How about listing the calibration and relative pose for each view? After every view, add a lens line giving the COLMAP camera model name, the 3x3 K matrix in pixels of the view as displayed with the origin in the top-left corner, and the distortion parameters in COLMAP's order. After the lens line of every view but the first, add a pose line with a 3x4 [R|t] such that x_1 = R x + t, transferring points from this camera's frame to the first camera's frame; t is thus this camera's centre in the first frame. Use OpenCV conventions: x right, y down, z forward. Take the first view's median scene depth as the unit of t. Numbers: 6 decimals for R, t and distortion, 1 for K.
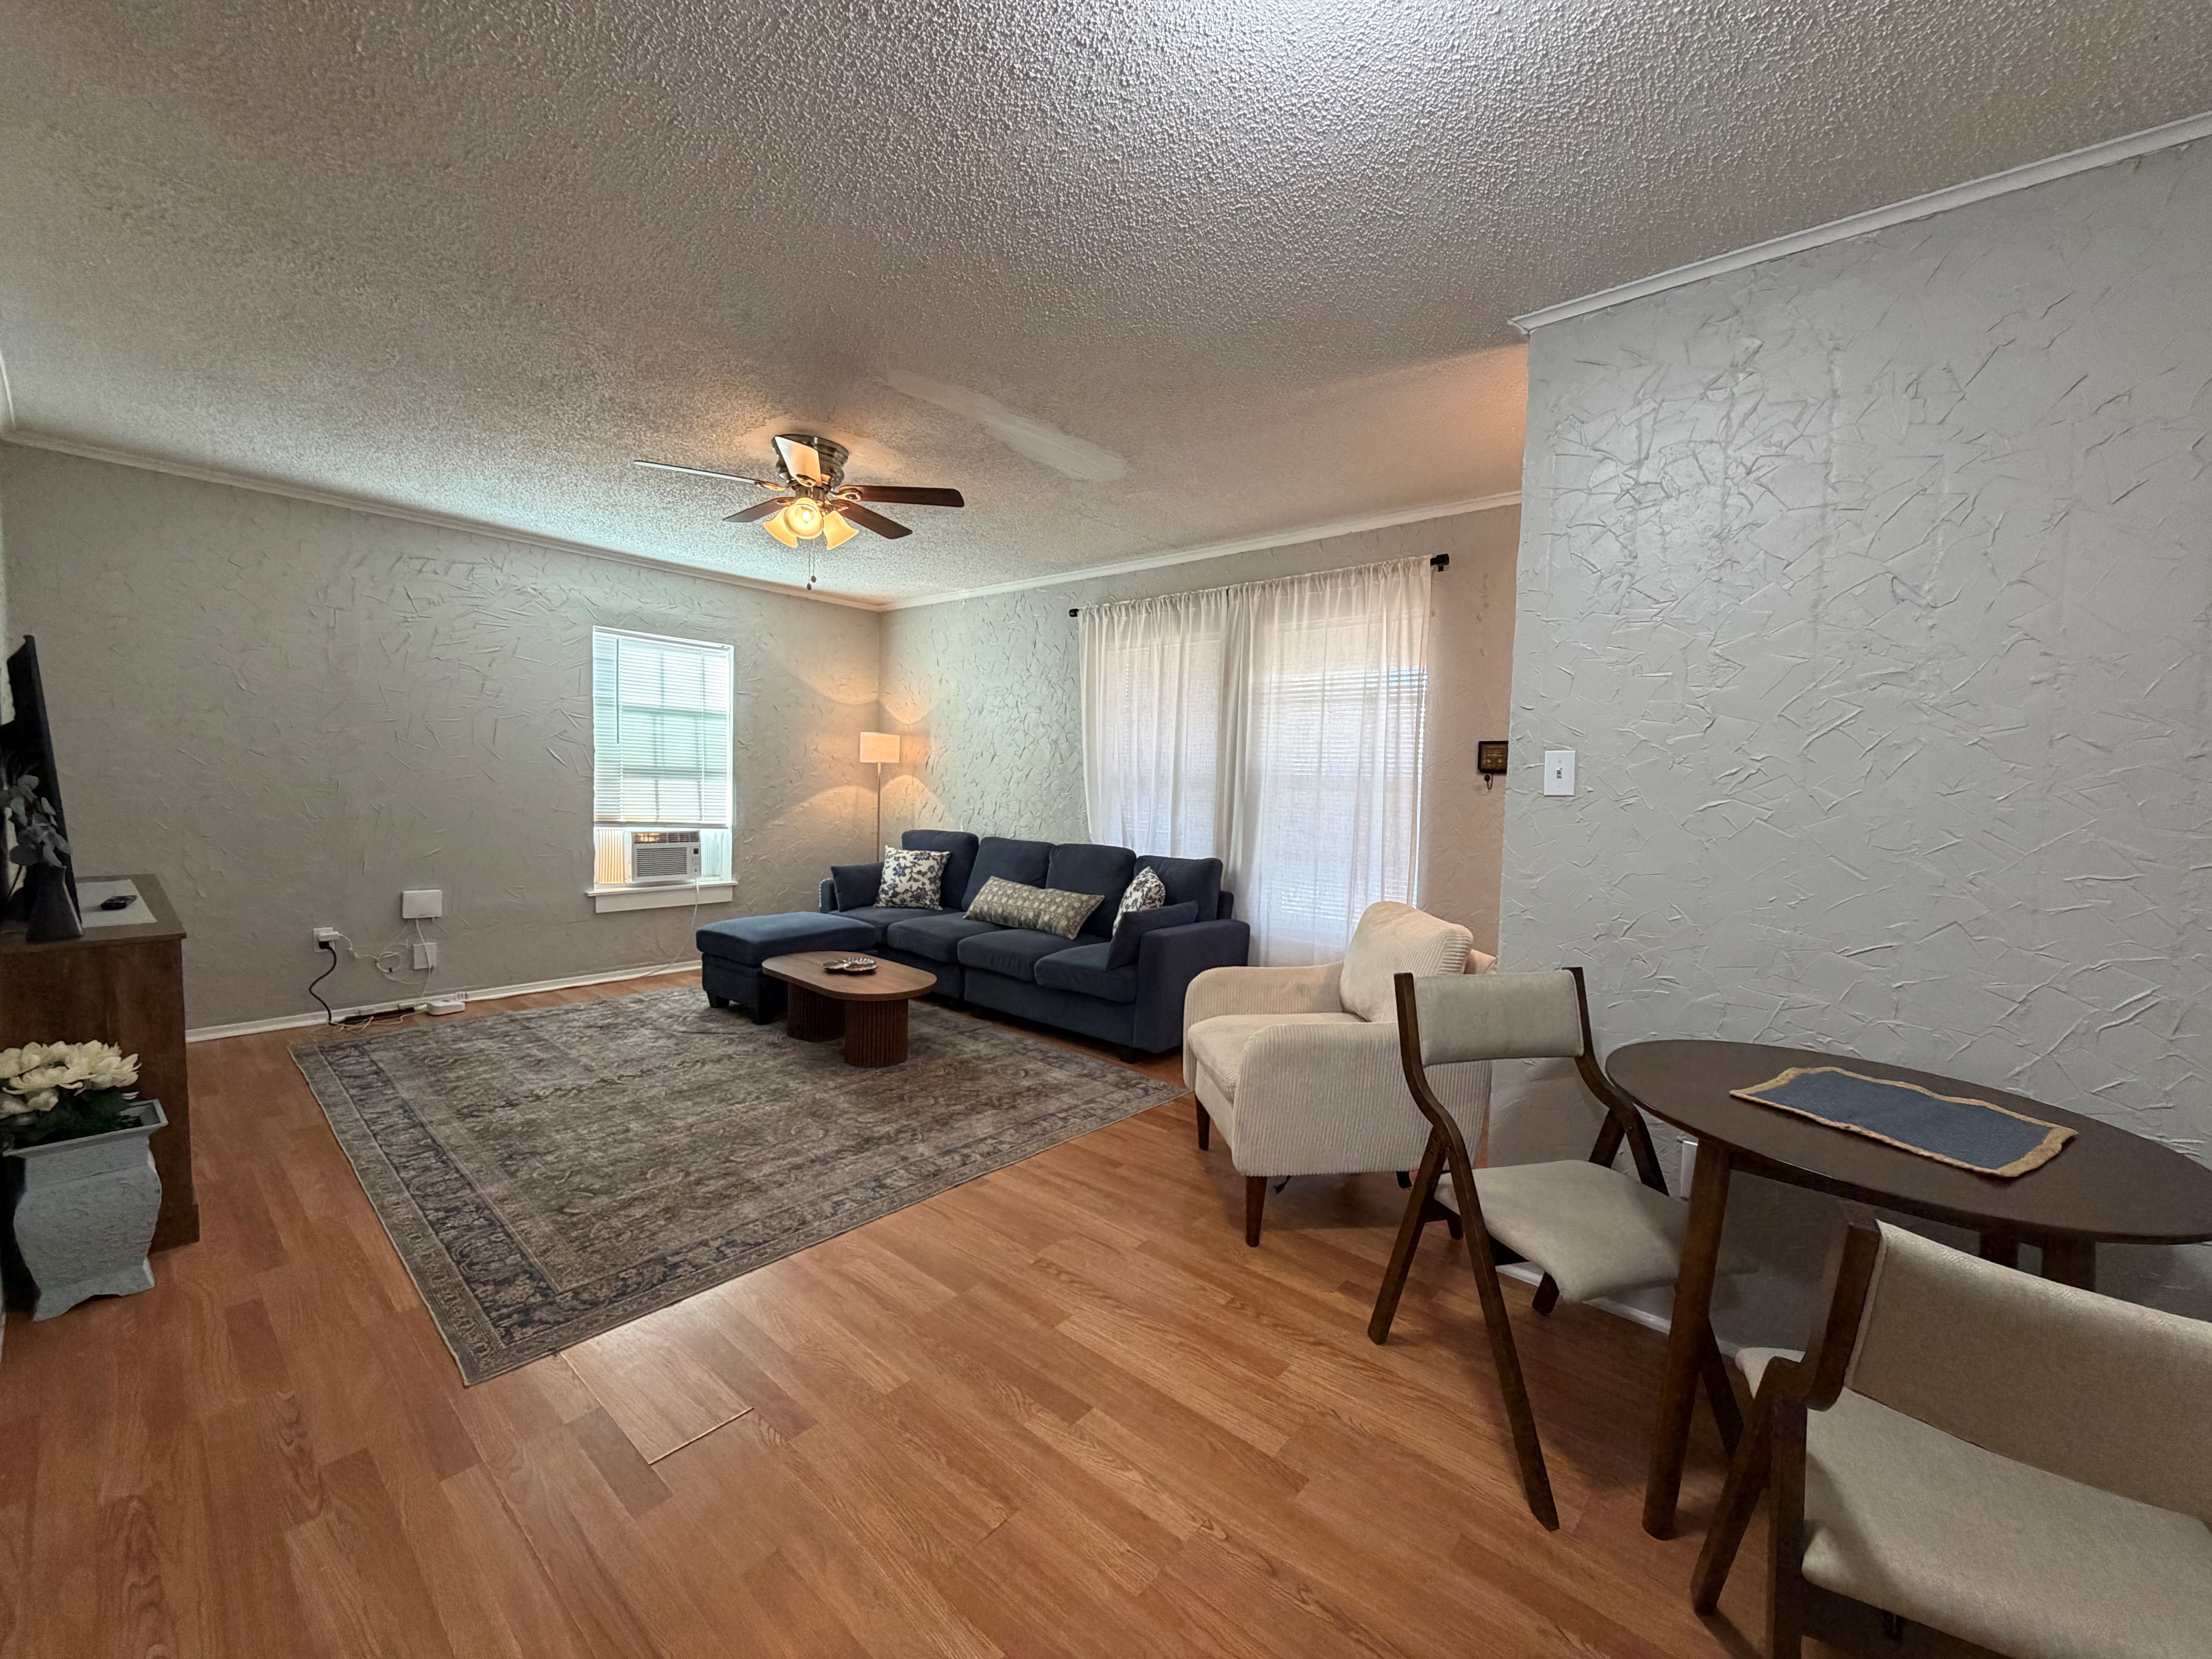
lens RADIAL K [[885.1, 0, 1106.0], [0, 885.1, 829.5], [0, 0, 1]] dist [0.013116, -0.000063]
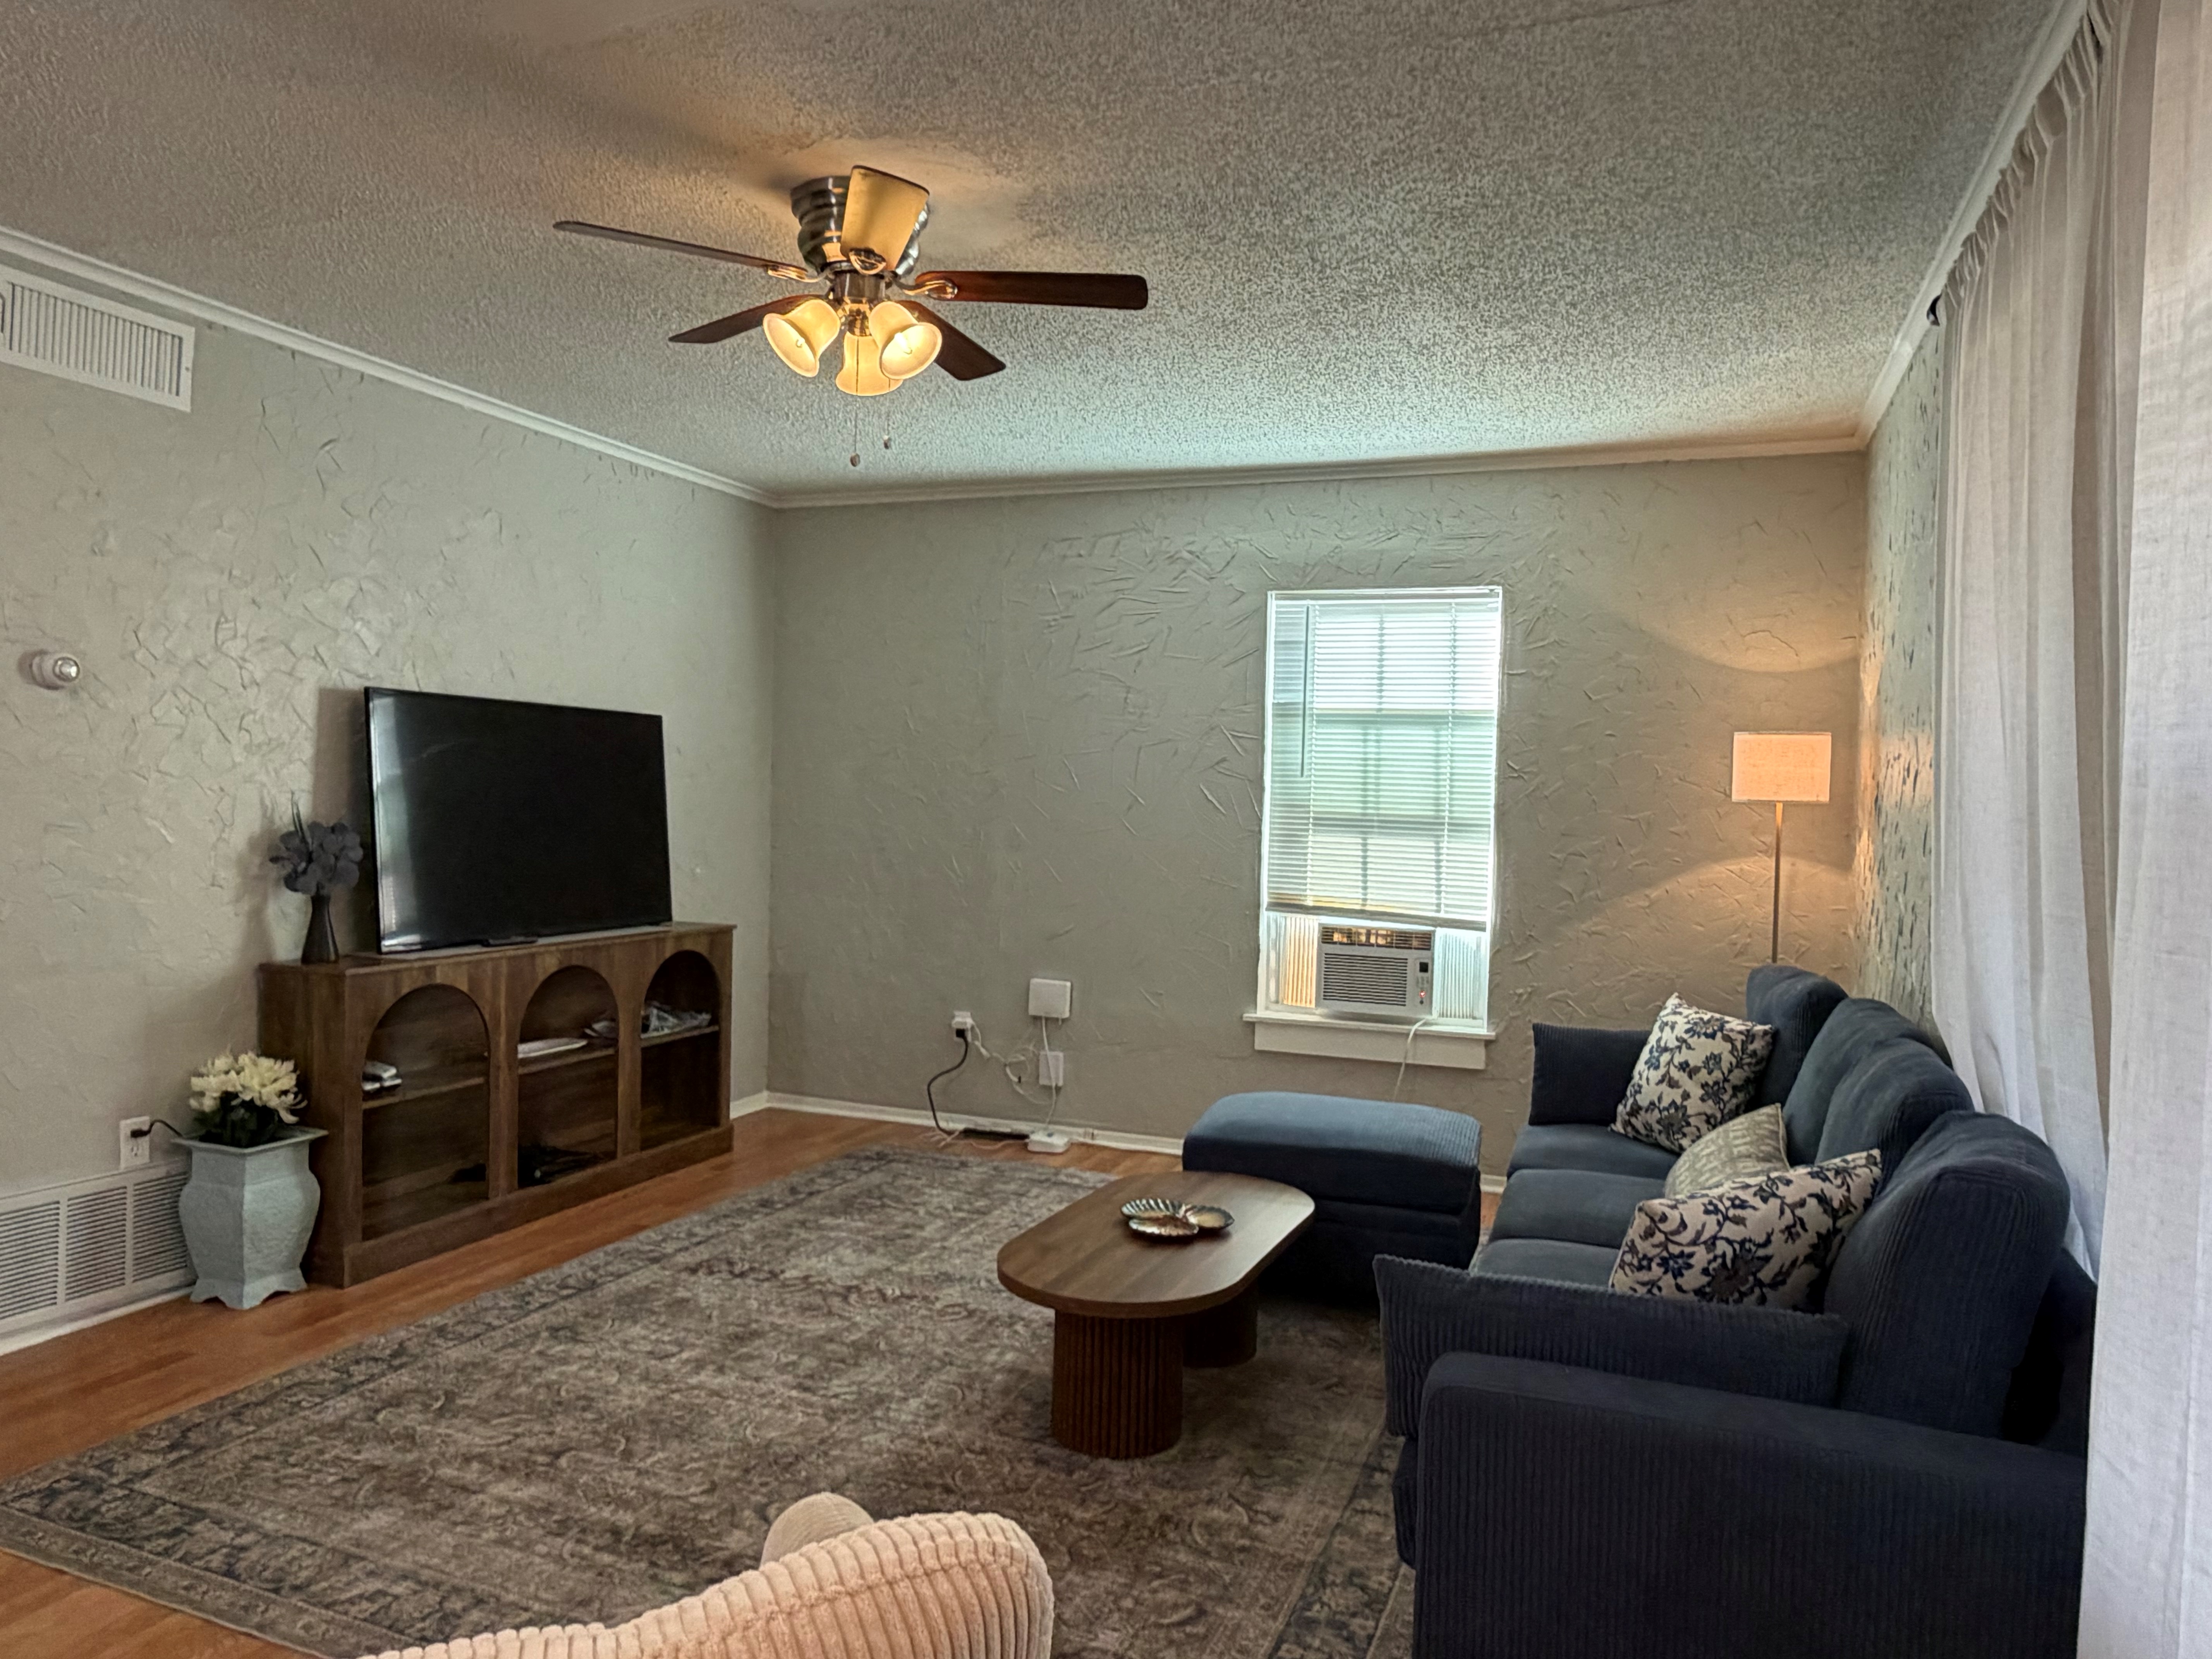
lens RADIAL K [[1447.4, 0, 1116.5], [0, 1447.4, 832.9], [0, 0, 1]] dist [0.001455, 0.001528]
pose [[0.340459, -0.000717, -0.940259, 0.402139], [-0.069864, 0.997216, -0.026057, -0.028009], [0.937660, 0.074562, 0.339462, 0.648438]]
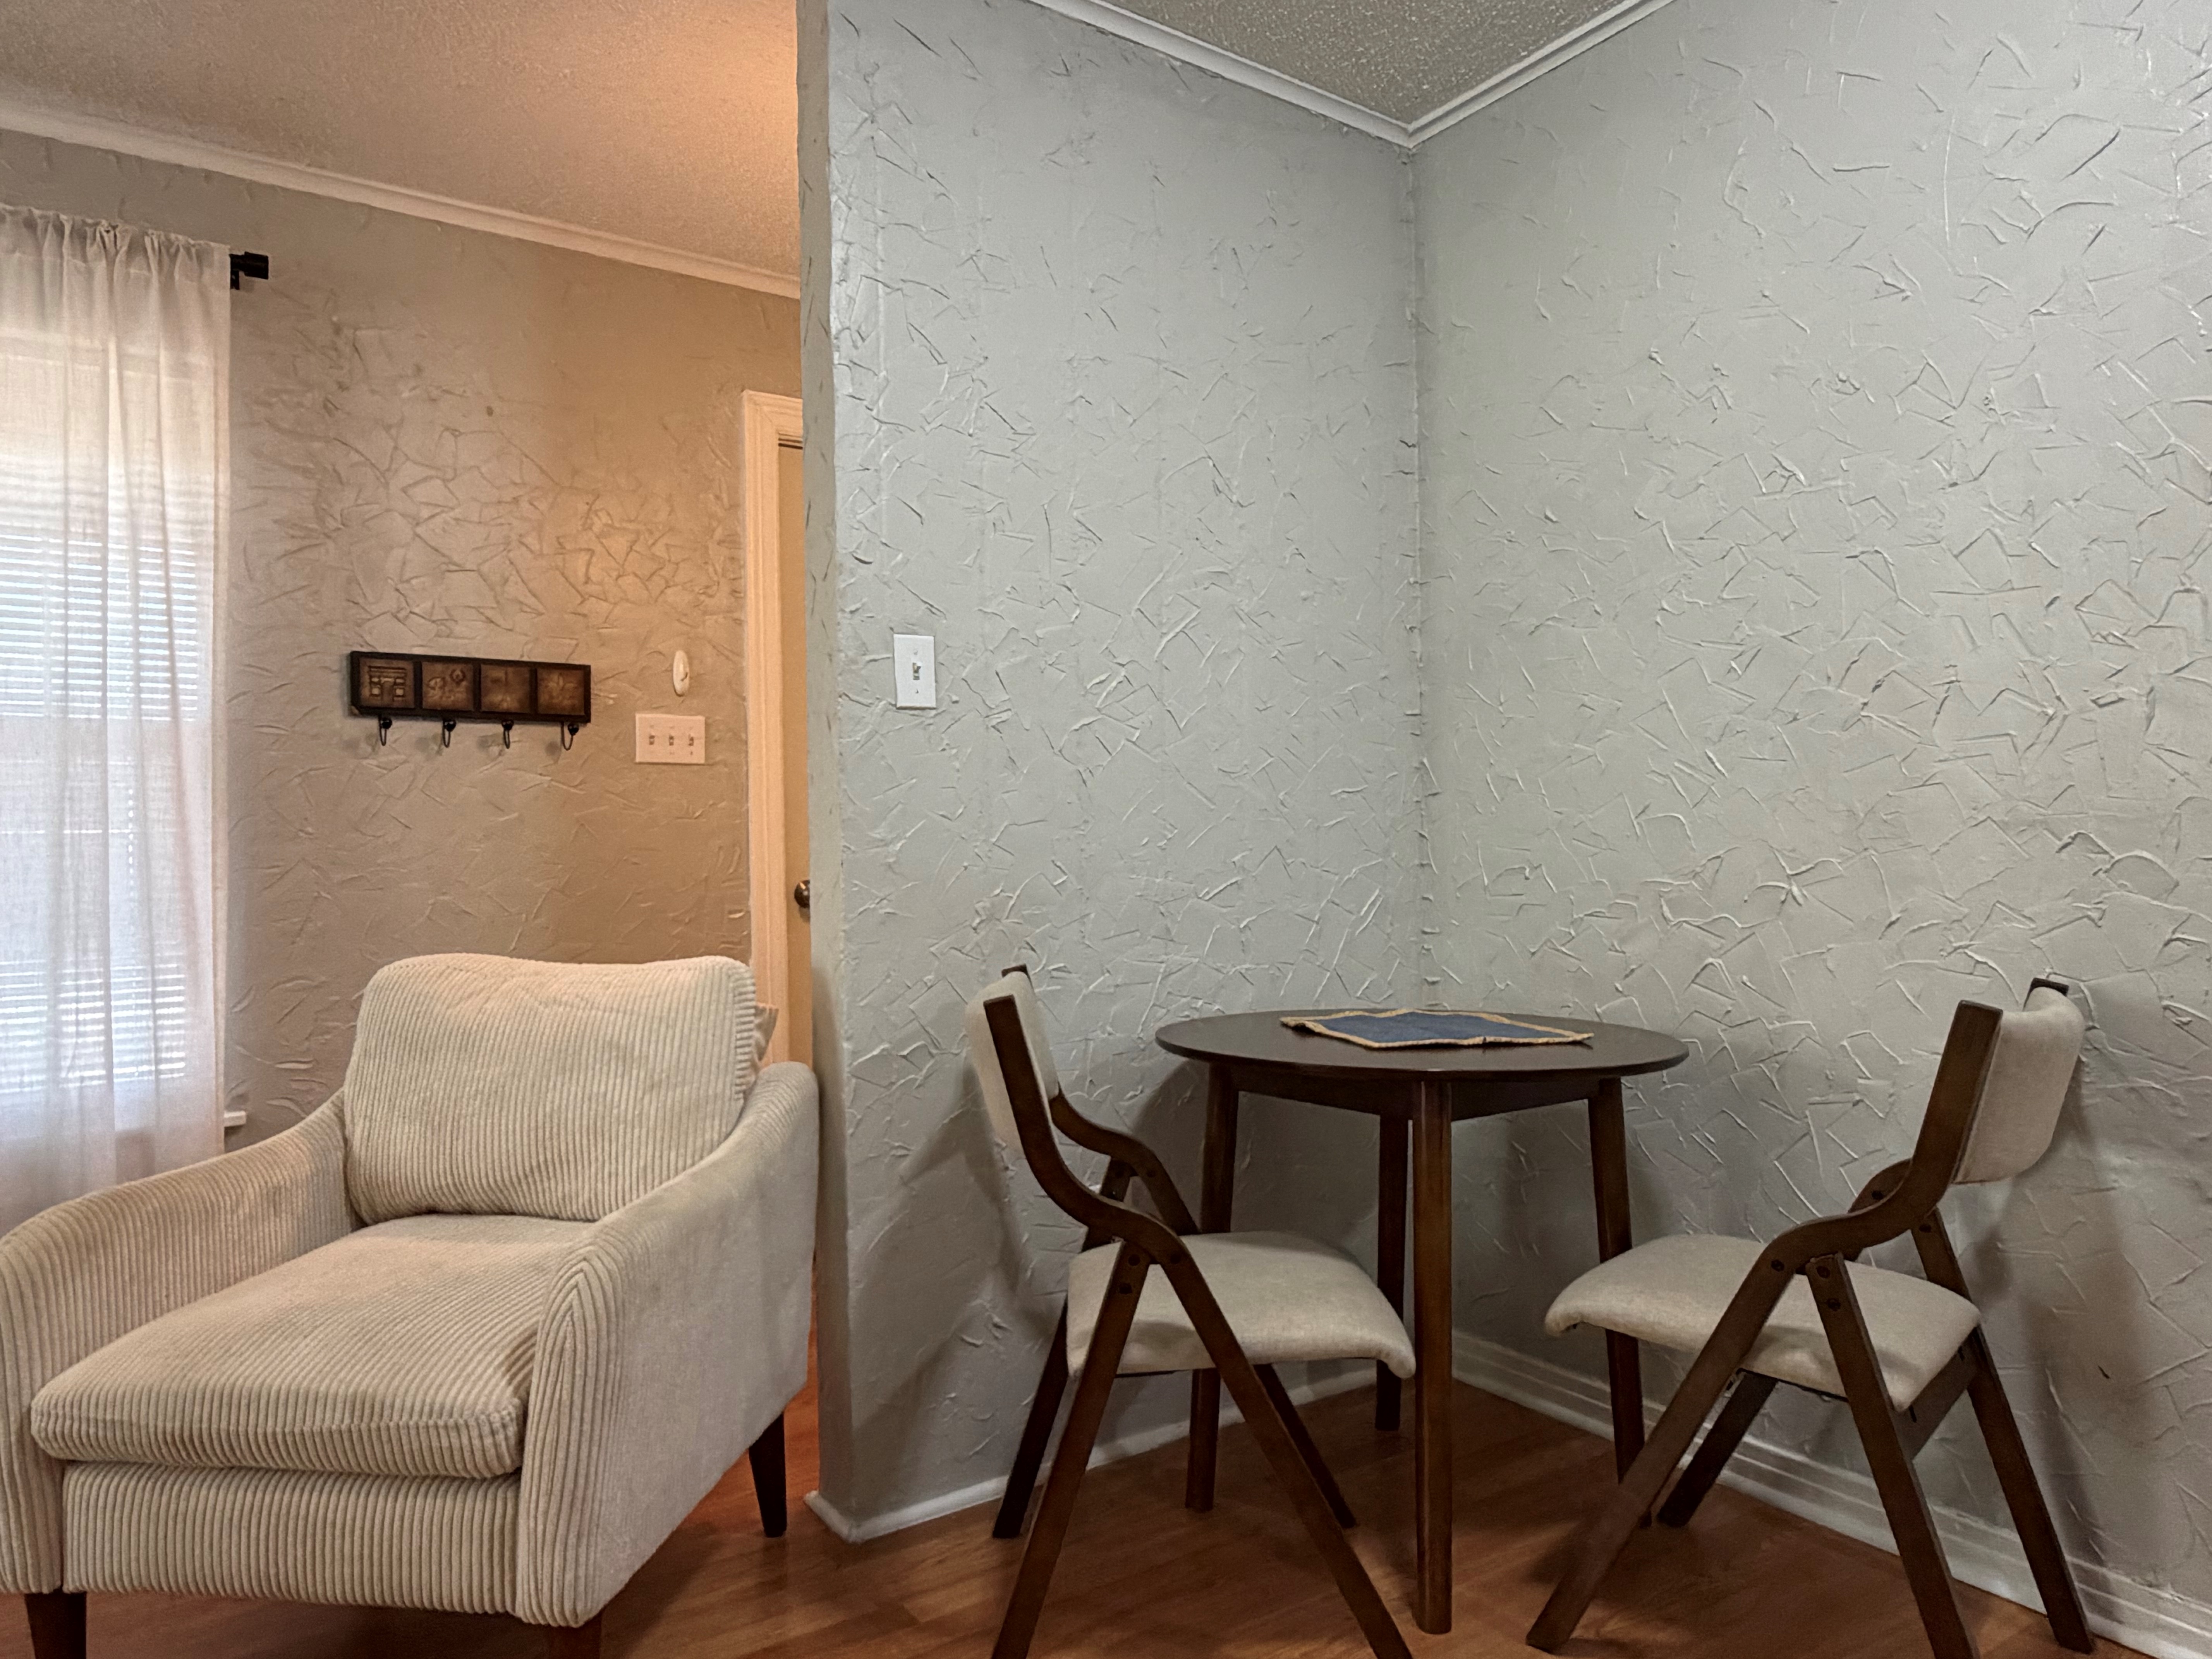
lens RADIAL K [[1414.3, 0, 1104.9], [0, 1414.3, 841.9], [0, 0, 1]] dist [0.003861, 0.002909]
pose [[0.255035, -0.028789, 0.966503, -0.212798], [0.076682, 0.997011, 0.009463, 0.028768], [-0.963886, 0.071700, 0.256480, 0.321572]]
